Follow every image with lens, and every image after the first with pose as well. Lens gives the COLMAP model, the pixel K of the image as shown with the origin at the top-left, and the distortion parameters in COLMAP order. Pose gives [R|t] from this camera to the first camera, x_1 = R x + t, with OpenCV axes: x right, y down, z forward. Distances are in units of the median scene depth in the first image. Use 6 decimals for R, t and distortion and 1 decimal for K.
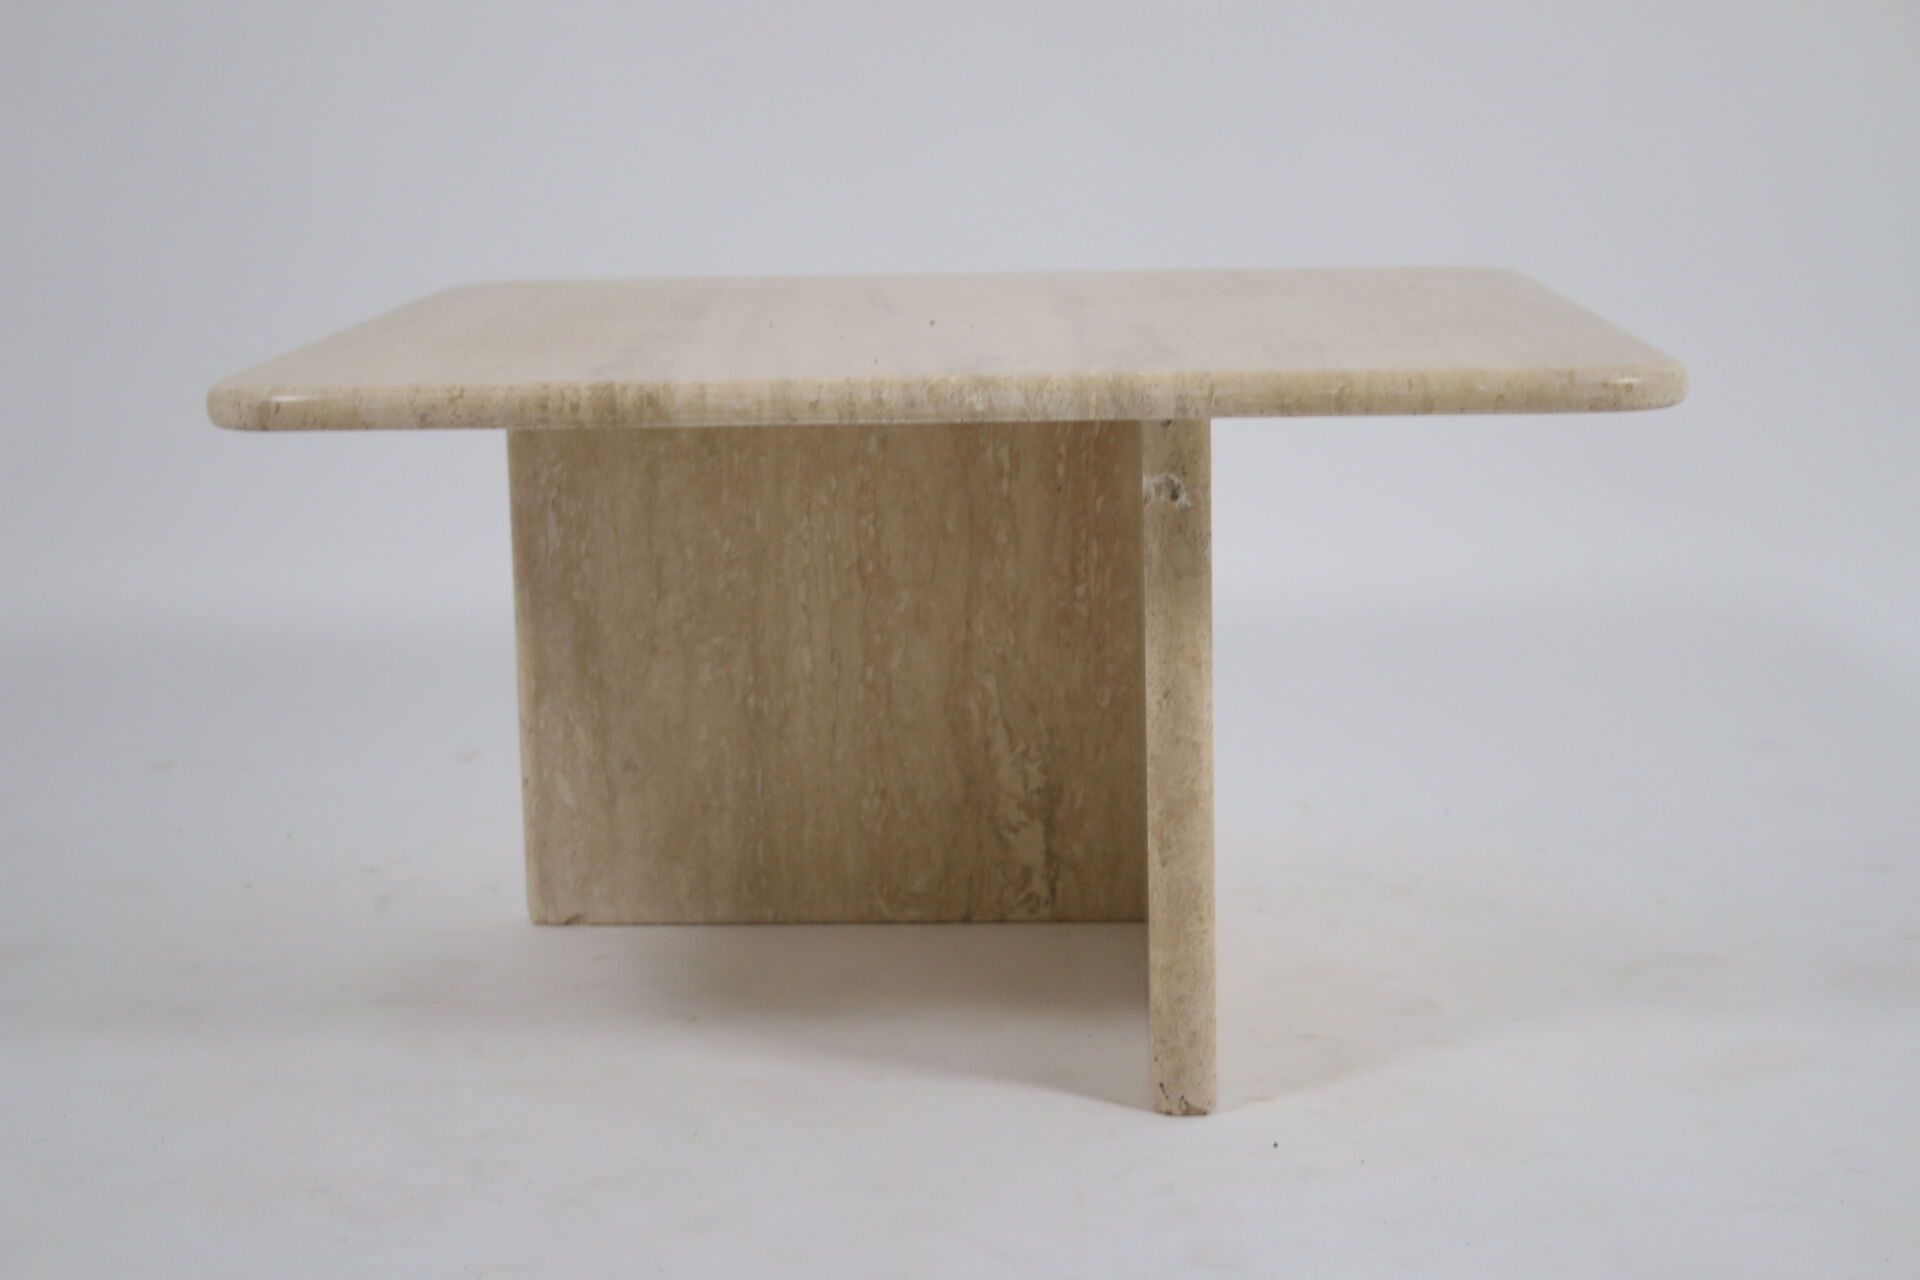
lens RADIAL K [[3349.1, 0, 967.9], [0, 3349.1, 636.5], [0, 0, 1]] dist [0.032370, 0.000000]
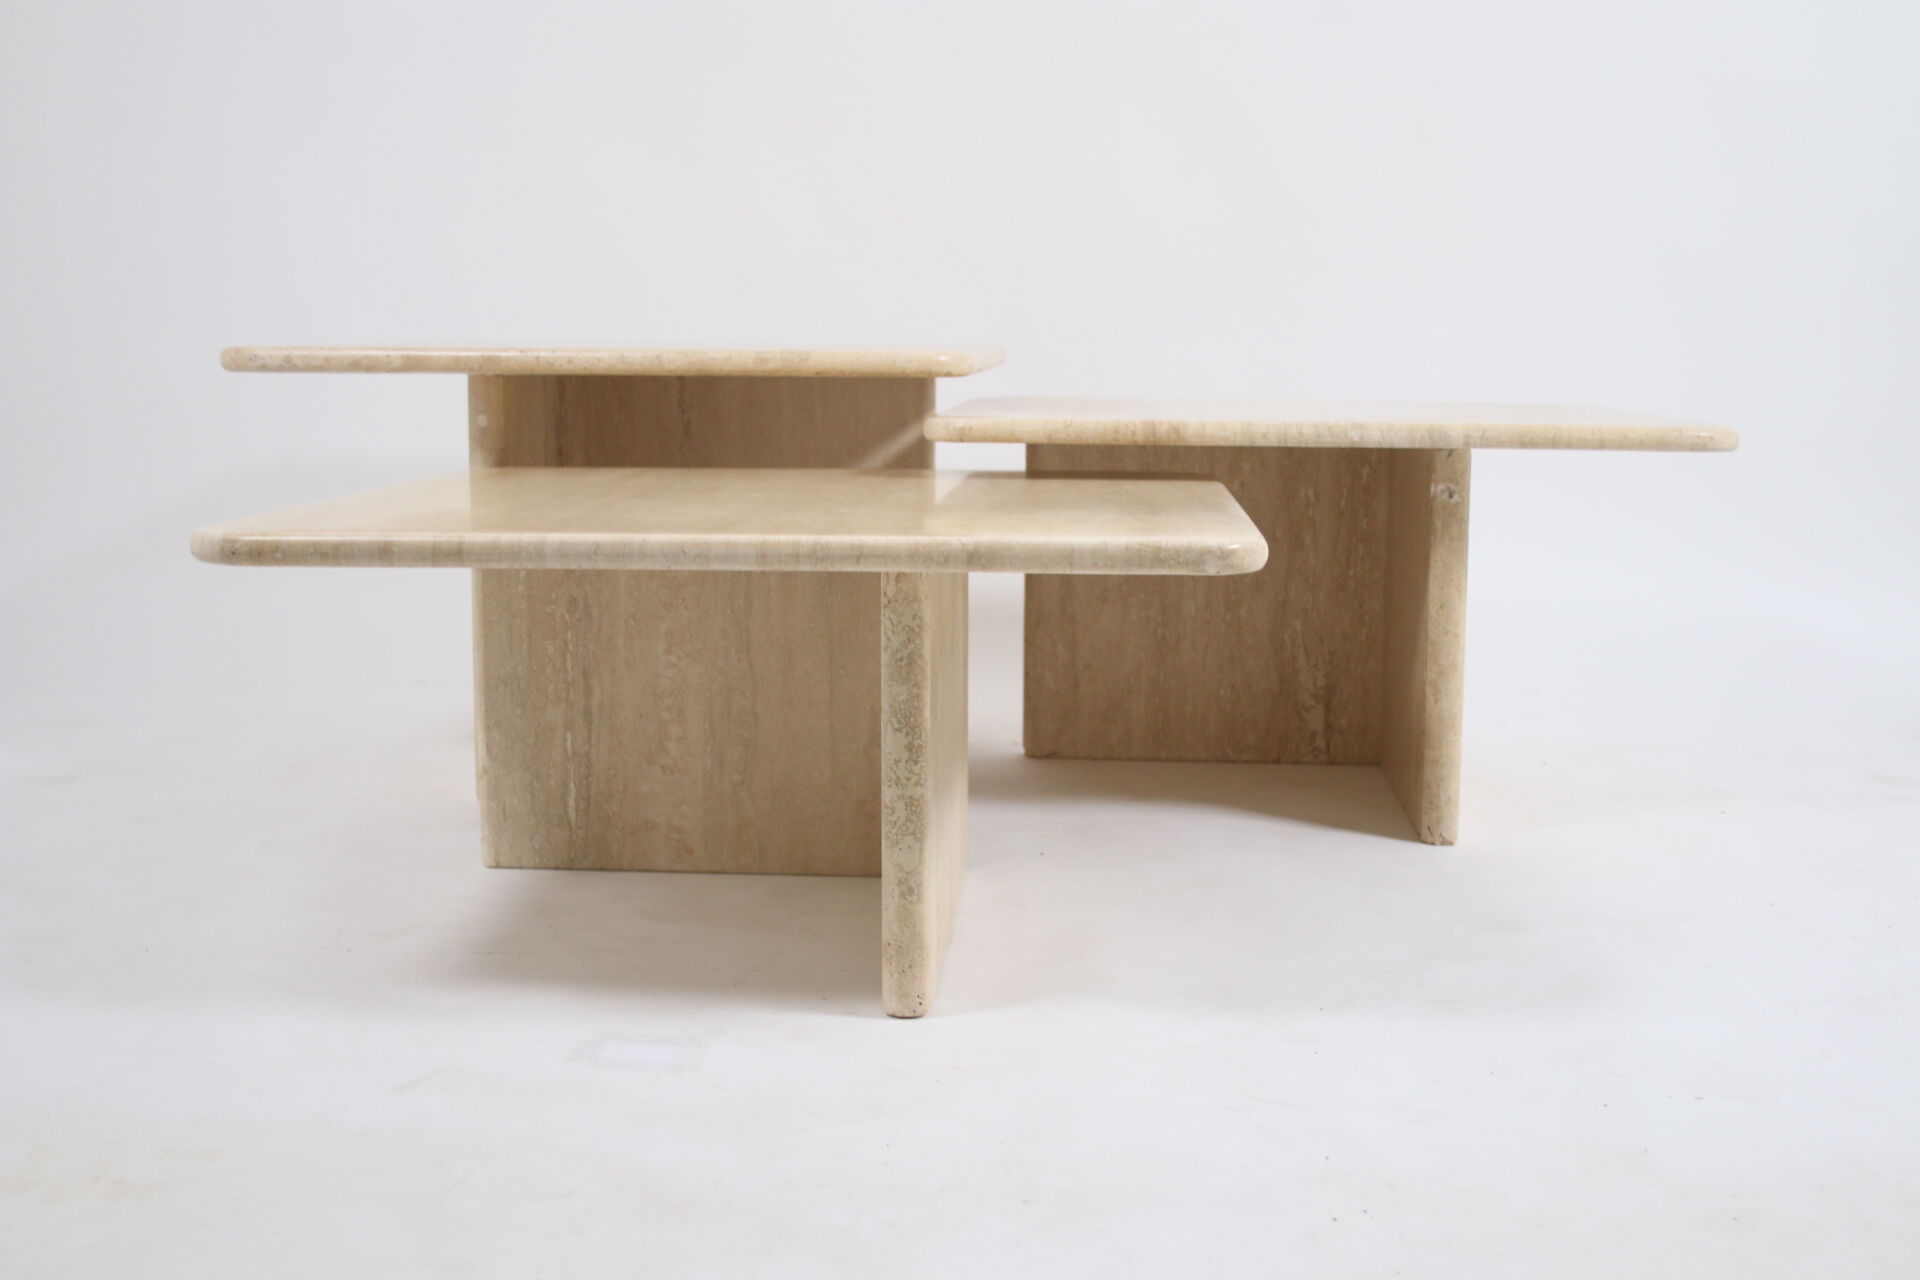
lens RADIAL K [[2227.4, 0, 964.3], [0, 2227.4, 647.8], [0, 0, 1]] dist [-0.050819, 0.000000]
pose [[0.998864, 0.030981, -0.036214, -0.152332], [-0.032303, 0.998812, -0.036496, 0.090635], [0.035040, 0.037624, 0.998677, -0.202185]]
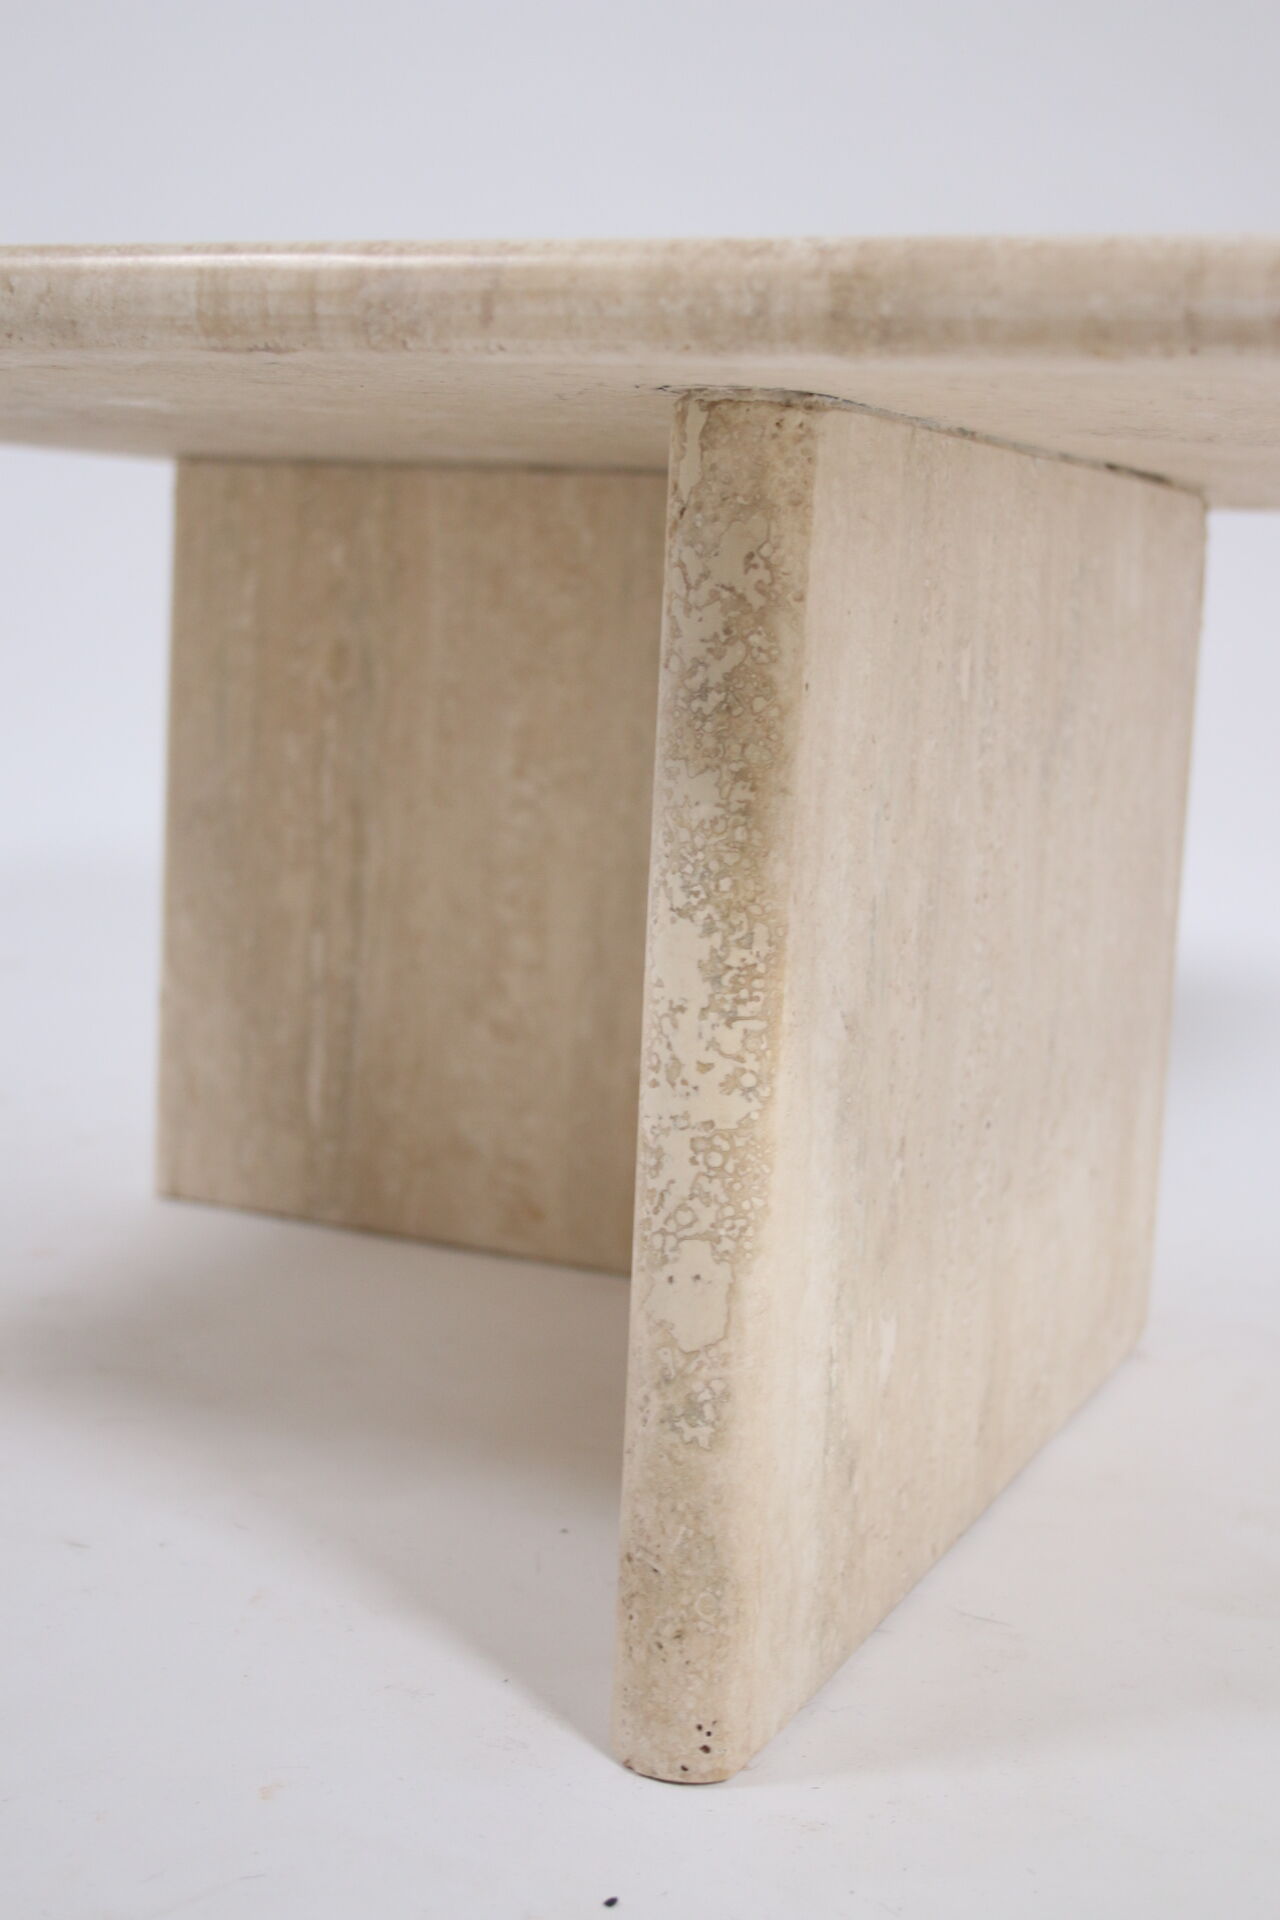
lens RADIAL K [[2616.9, 0, 621.7], [0, 2616.9, 962.9], [0, 0, 1]] dist [-0.036651, 0.000000]
pose [[0.919171, 0.120923, -0.374837, -0.089875], [-0.134587, 0.990847, -0.010382, 0.102781], [0.370151, 0.059991, 0.927032, 0.367949]]
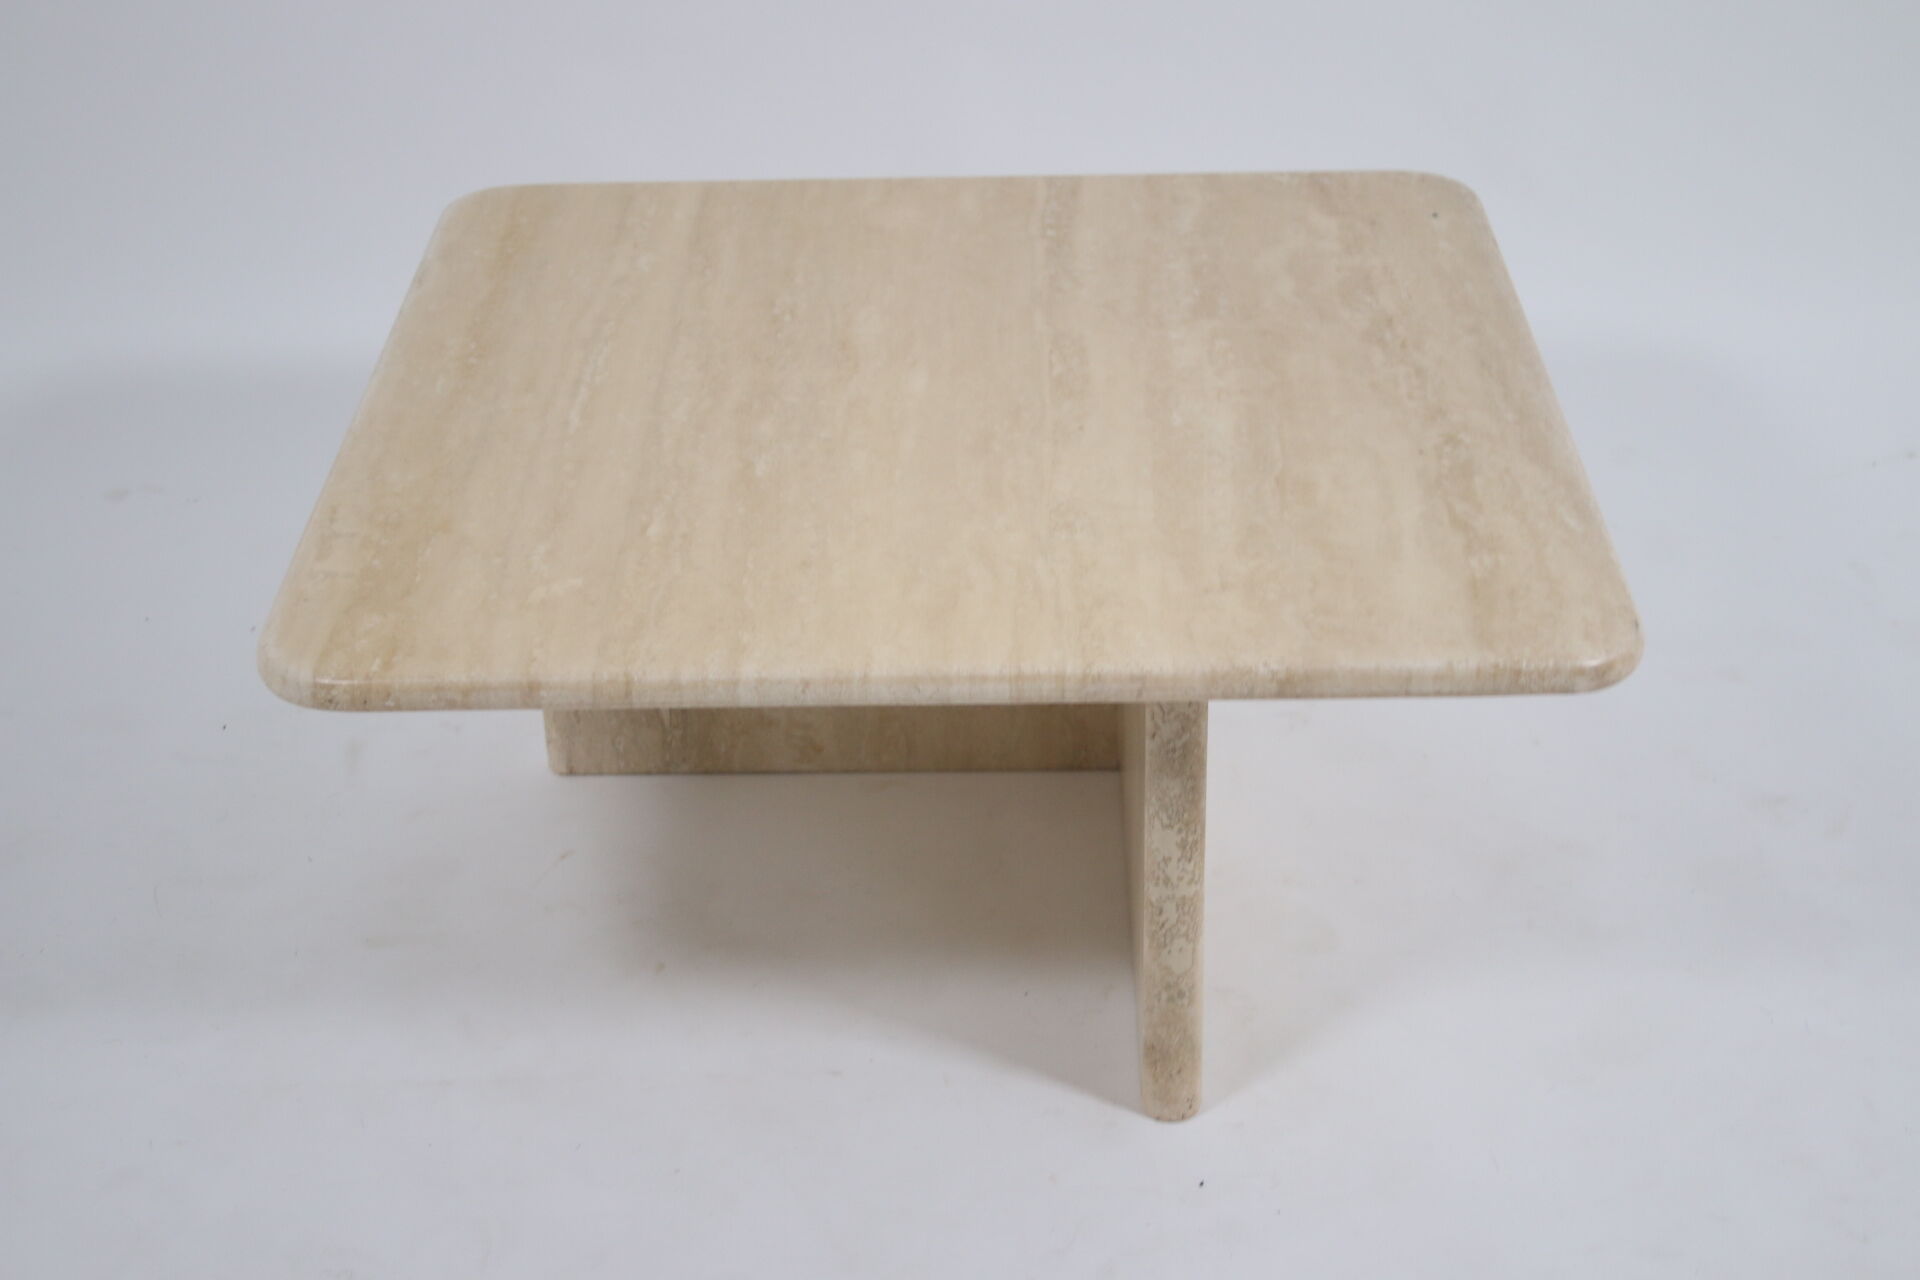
lens RADIAL K [[3101.6, 0, 969.7], [0, 3101.6, 640.6], [0, 0, 1]] dist [0.011891, 0.000000]
pose [[0.999845, -0.005314, 0.016808, -0.289889], [-0.000309, 0.948035, 0.318167, -0.281560], [-0.017625, -0.318122, 0.947886, -0.240499]]
